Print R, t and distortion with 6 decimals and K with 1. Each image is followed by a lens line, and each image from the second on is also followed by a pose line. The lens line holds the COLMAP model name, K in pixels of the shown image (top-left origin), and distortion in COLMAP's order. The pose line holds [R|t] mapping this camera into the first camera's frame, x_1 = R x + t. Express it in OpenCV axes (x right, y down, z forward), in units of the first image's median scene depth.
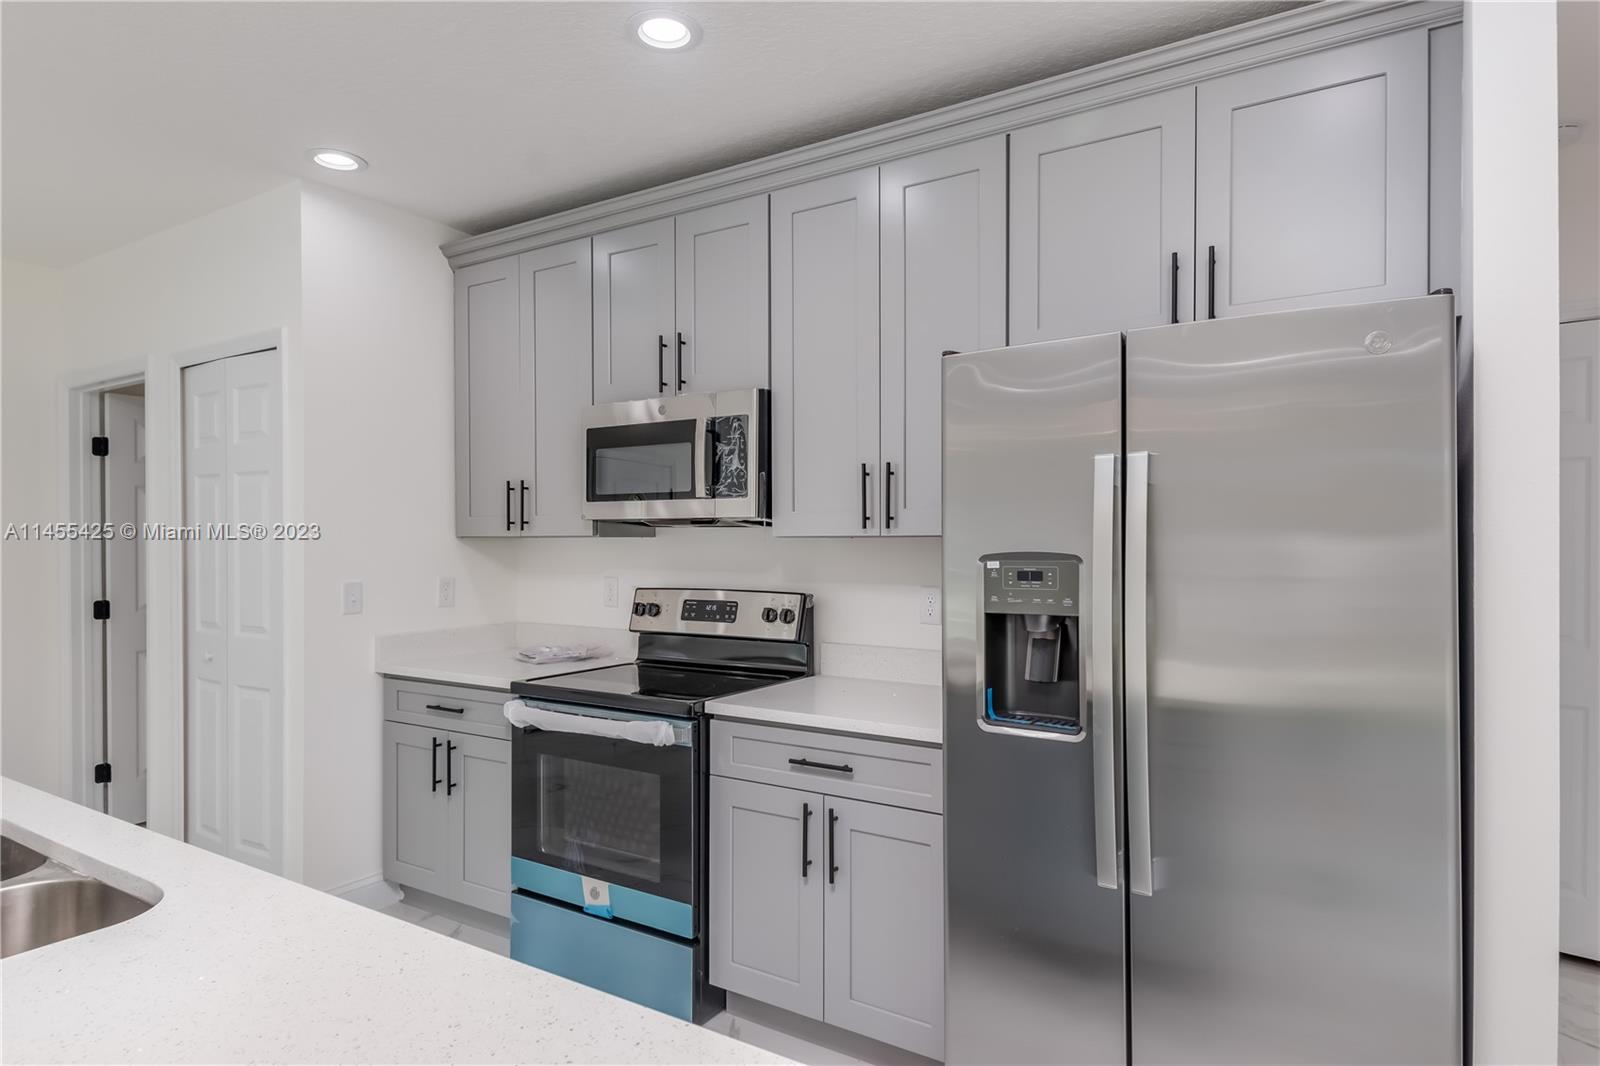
lens RADIAL K [[890.5, 0, 827.1], [0, 890.5, 540.0], [0, 0, 1]] dist [0.003580, -0.000029]
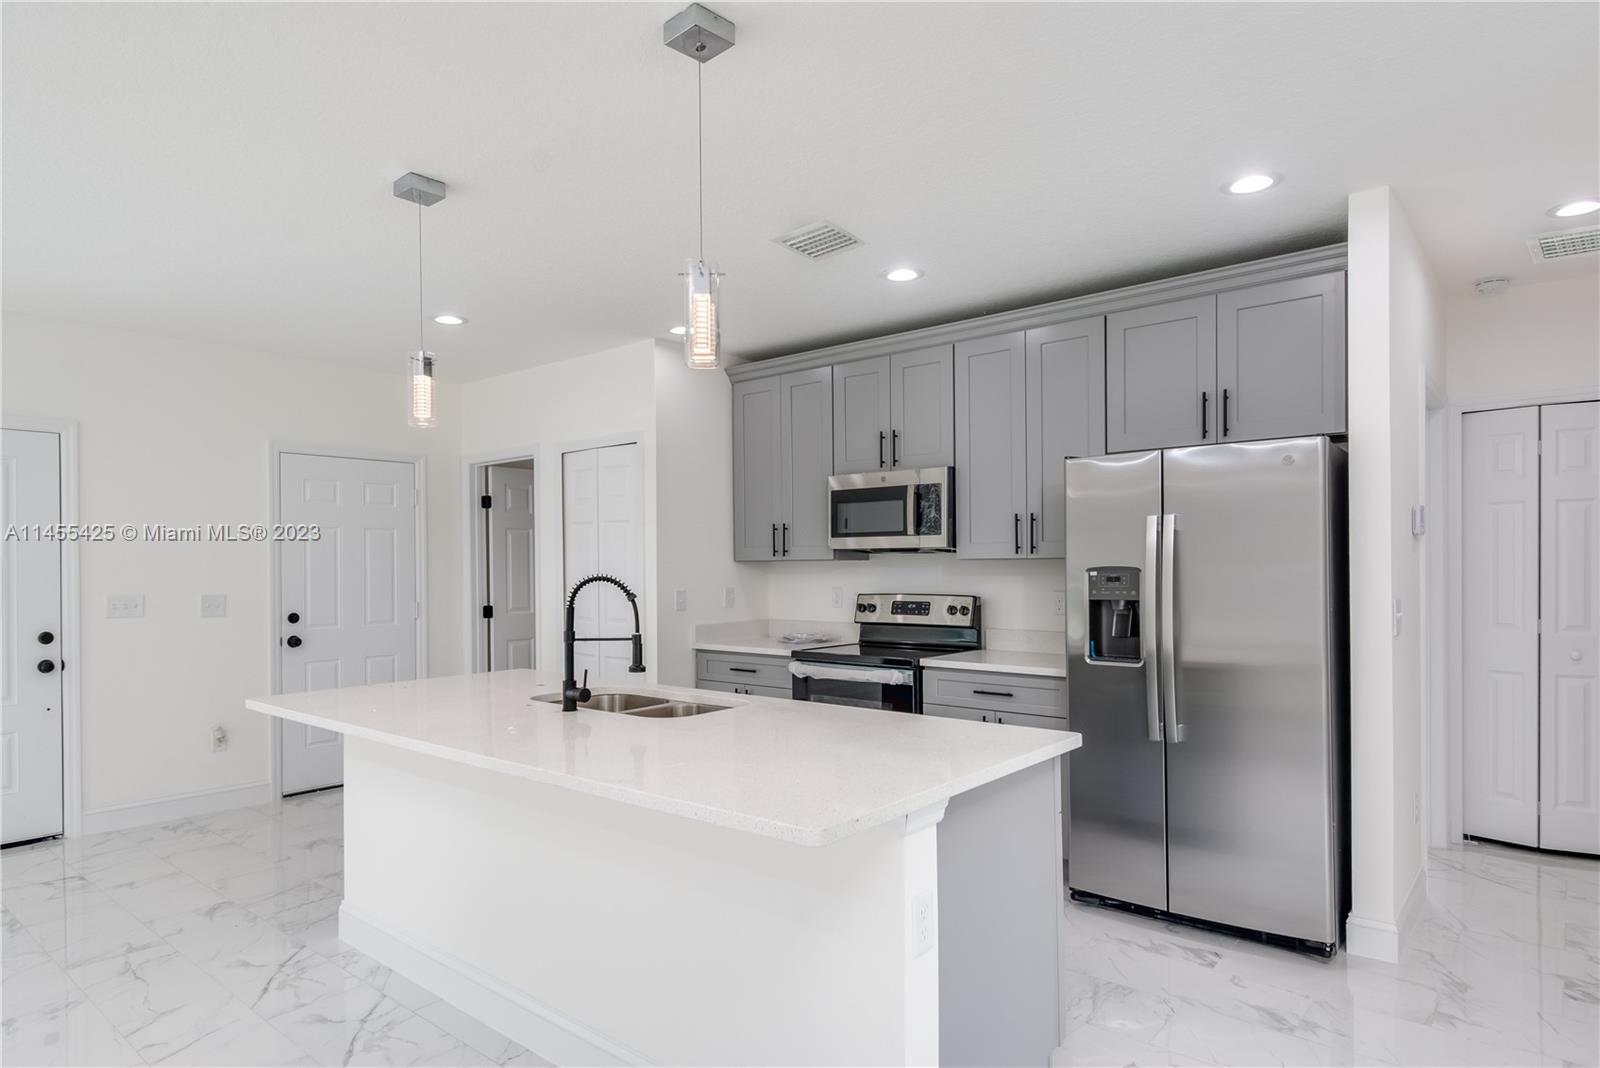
lens RADIAL K [[911.1, 0, 818.7], [0, 911.1, 563.9], [0, 0, 1]] dist [0.017499, -0.000315]
pose [[0.989382, -0.006607, -0.145186, -0.067311], [0.006733, 0.999977, 0.000373, 0.002282], [0.145180, -0.001347, 0.989404, -0.629055]]
